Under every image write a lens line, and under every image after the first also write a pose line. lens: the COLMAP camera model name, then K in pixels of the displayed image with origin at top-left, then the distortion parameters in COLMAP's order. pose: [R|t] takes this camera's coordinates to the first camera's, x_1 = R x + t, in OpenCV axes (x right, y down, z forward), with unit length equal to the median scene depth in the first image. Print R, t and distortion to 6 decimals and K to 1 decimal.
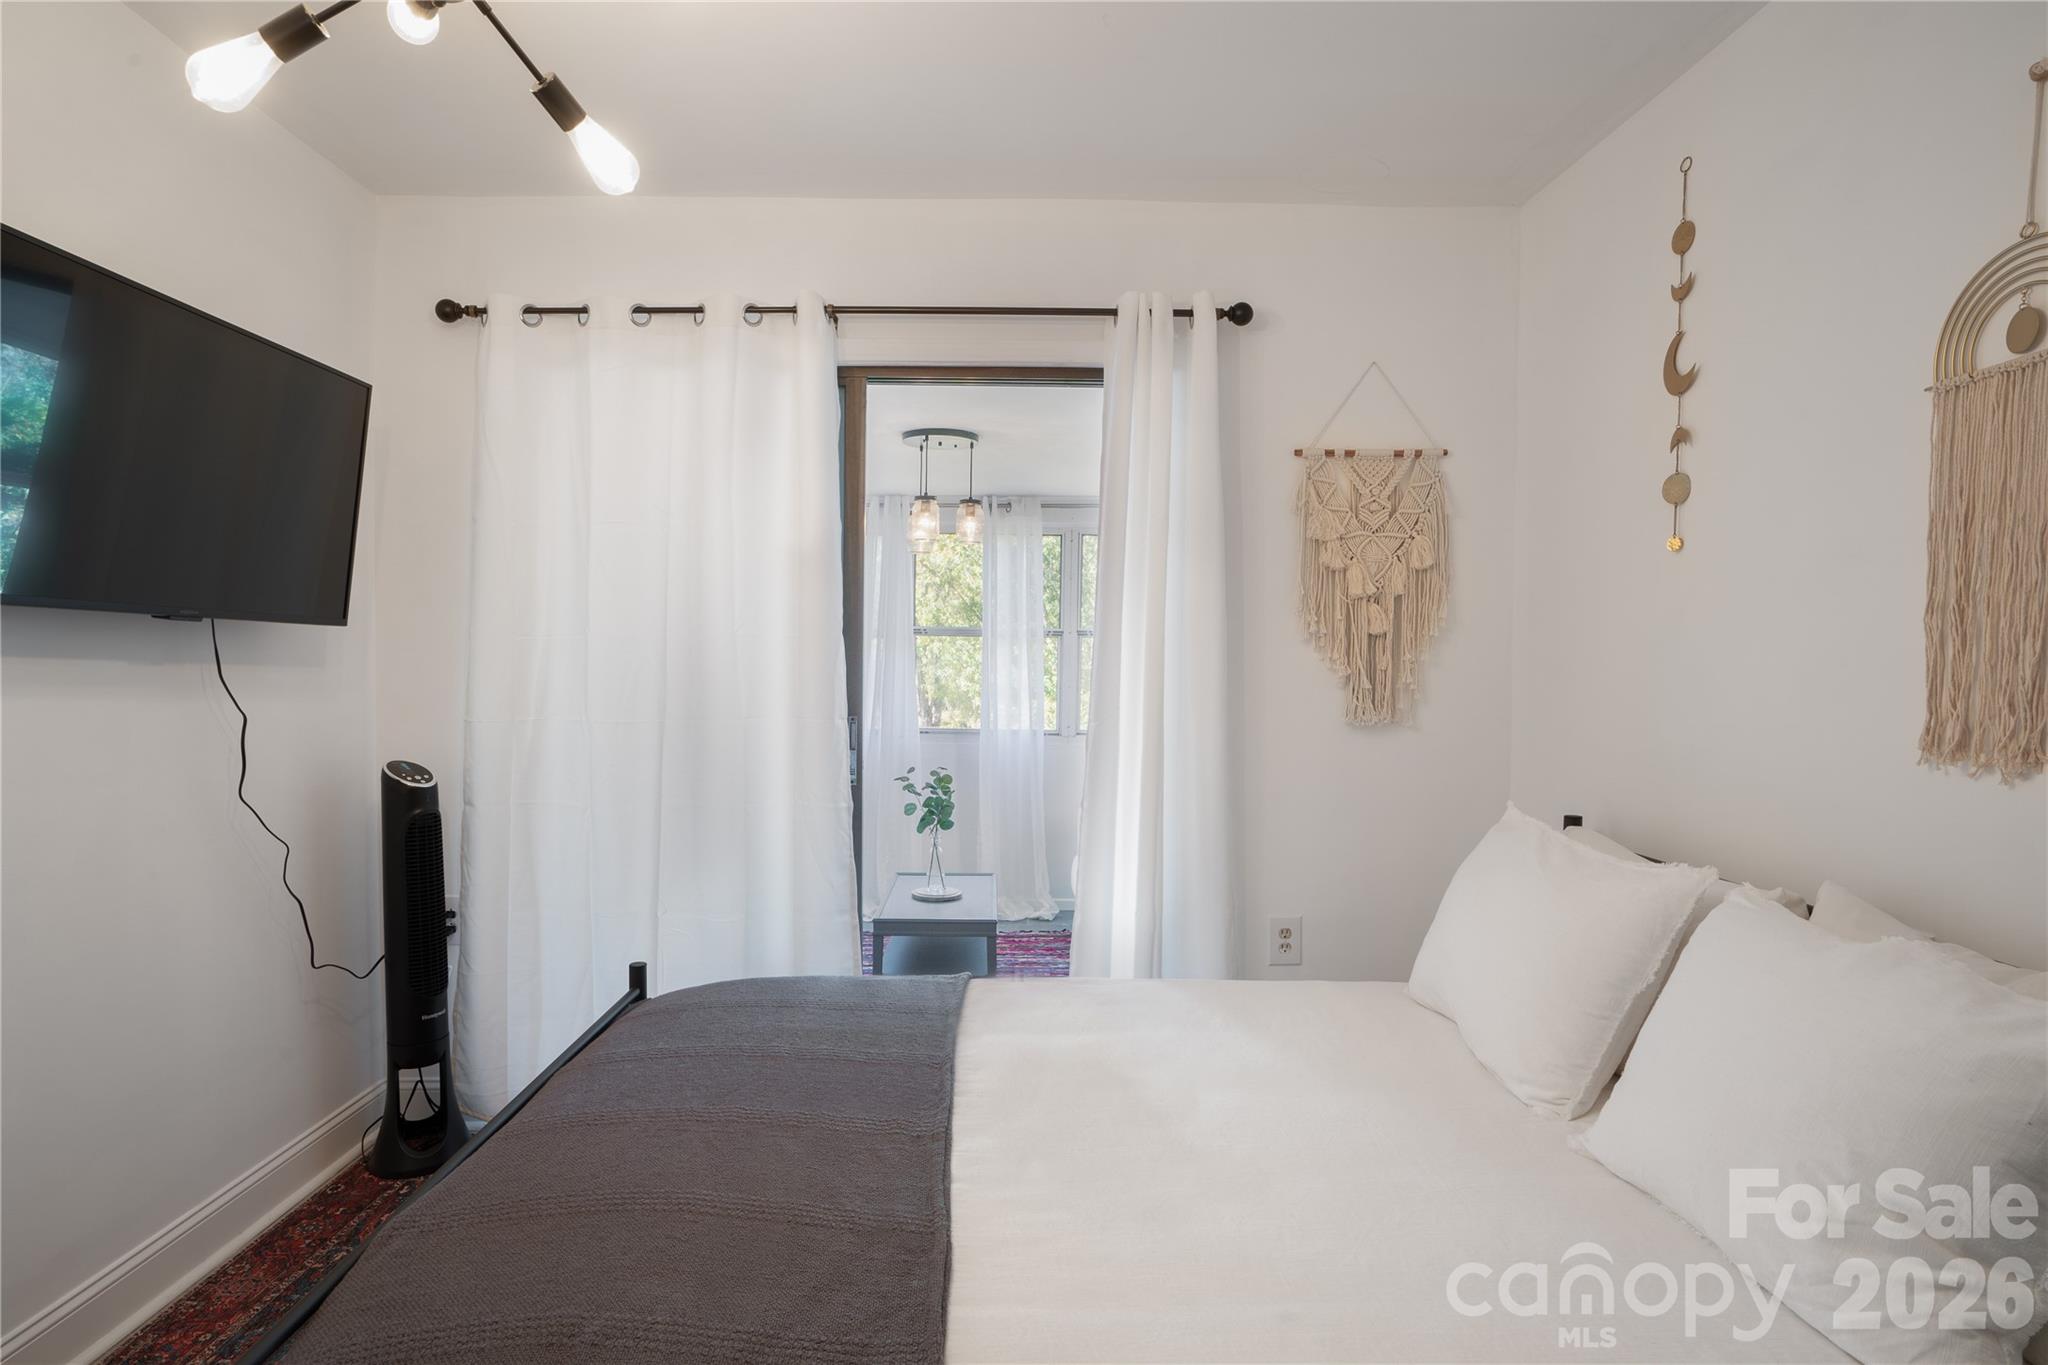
lens RADIAL K [[1114.4, 0, 1023.1], [0, 1114.4, 691.2], [0, 0, 1]] dist [-0.003754, 0.002164]
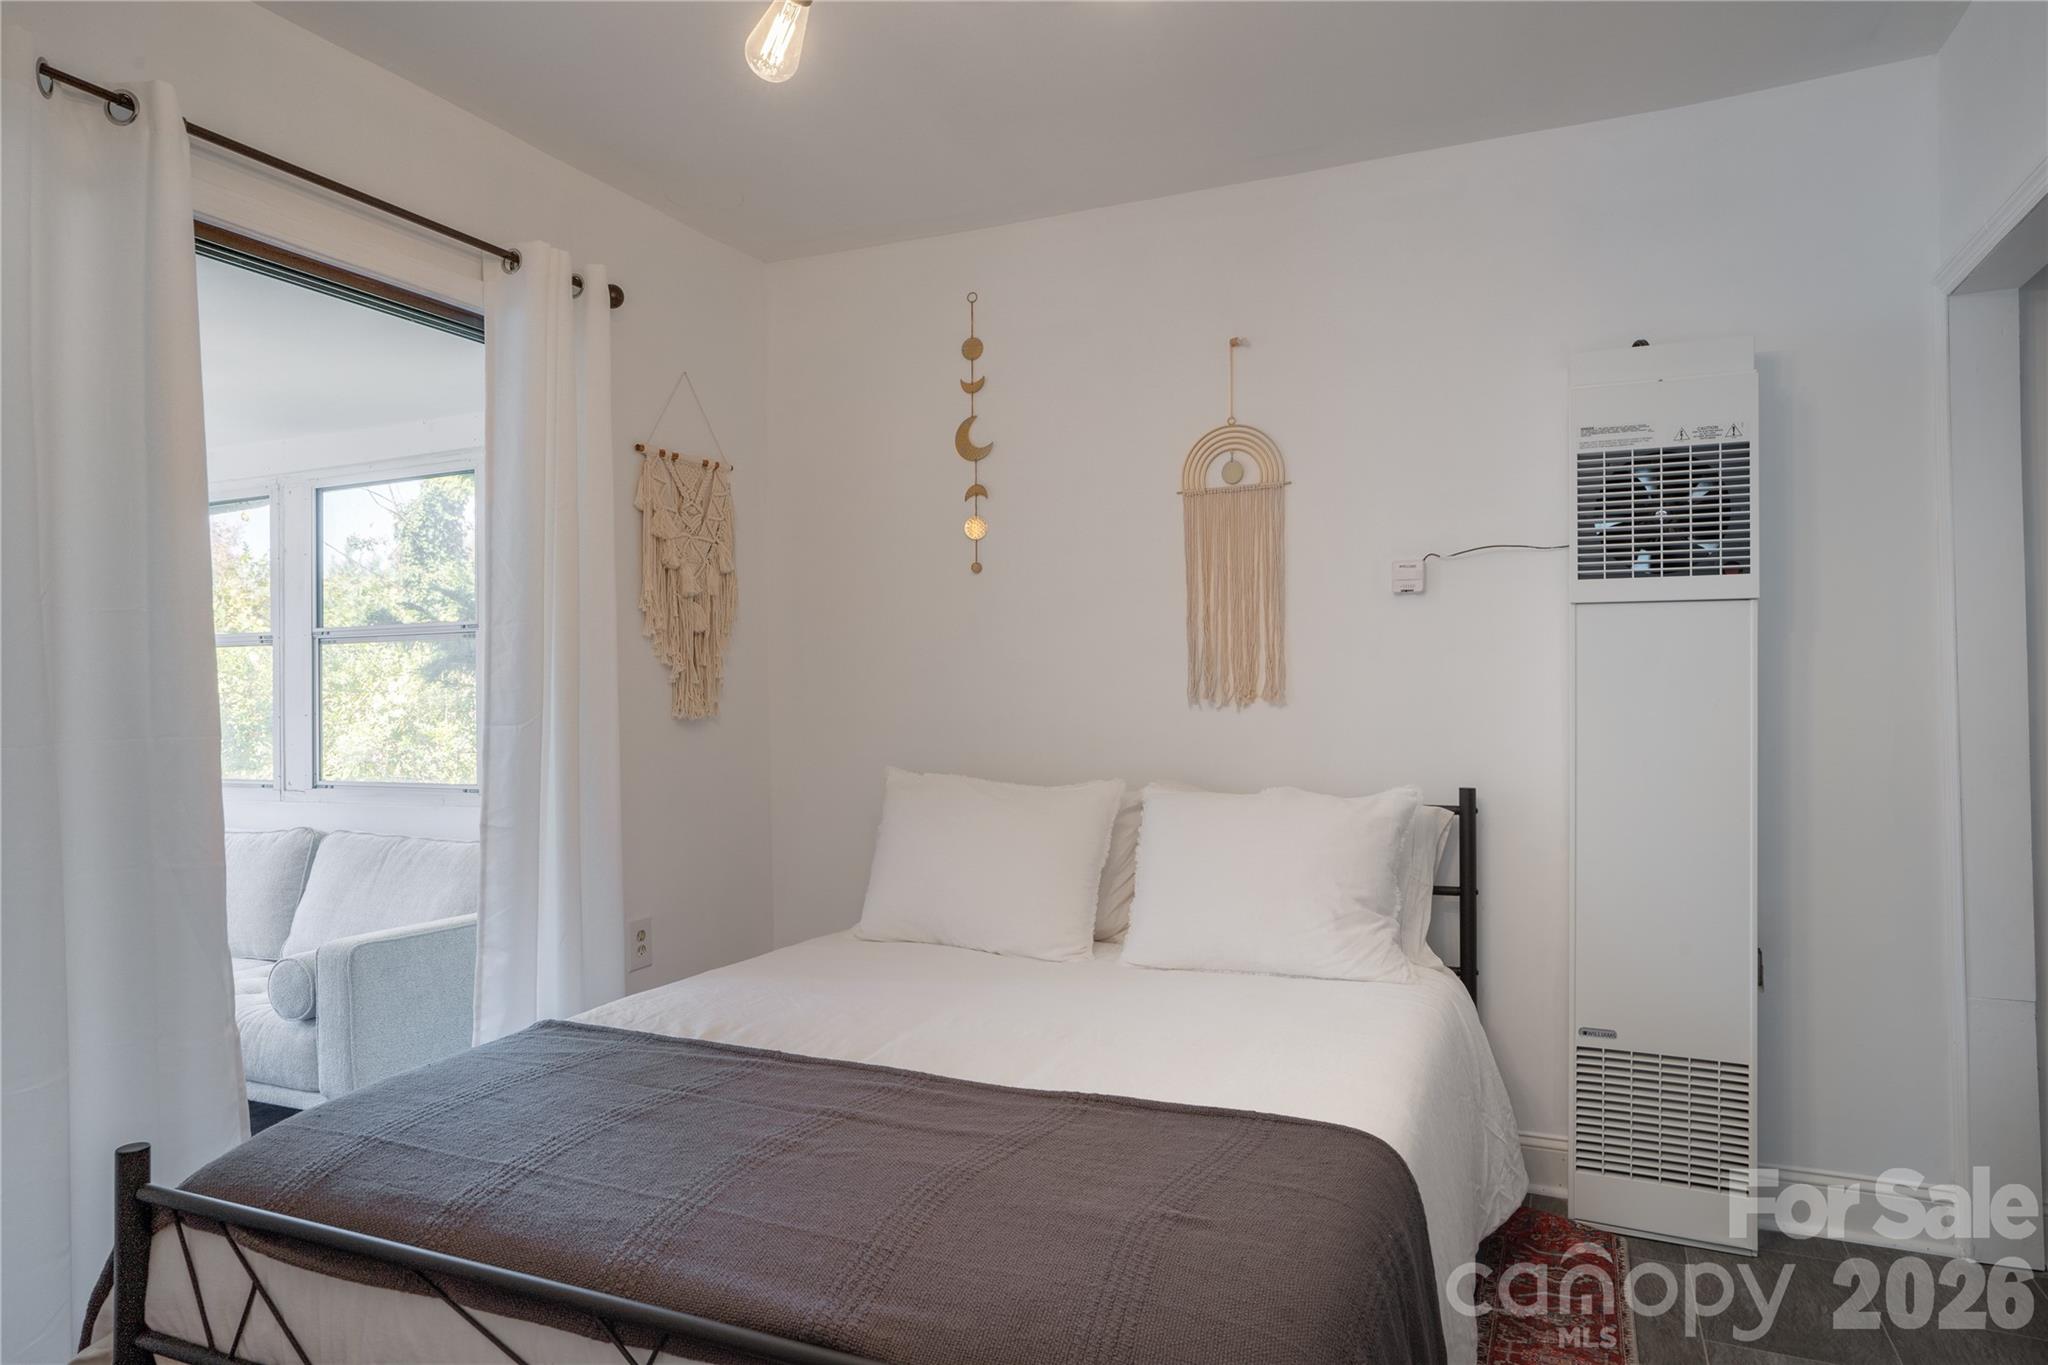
lens RADIAL K [[1265.0, 0, 1022.3], [0, 1265.0, 680.6], [0, 0, 1]] dist [-0.002276, 0.000069]
pose [[0.429698, -0.016185, 0.902827, -0.632584], [0.043753, 0.999038, -0.002914, 0.011819], [-0.901912, 0.040754, 0.429993, 0.215239]]
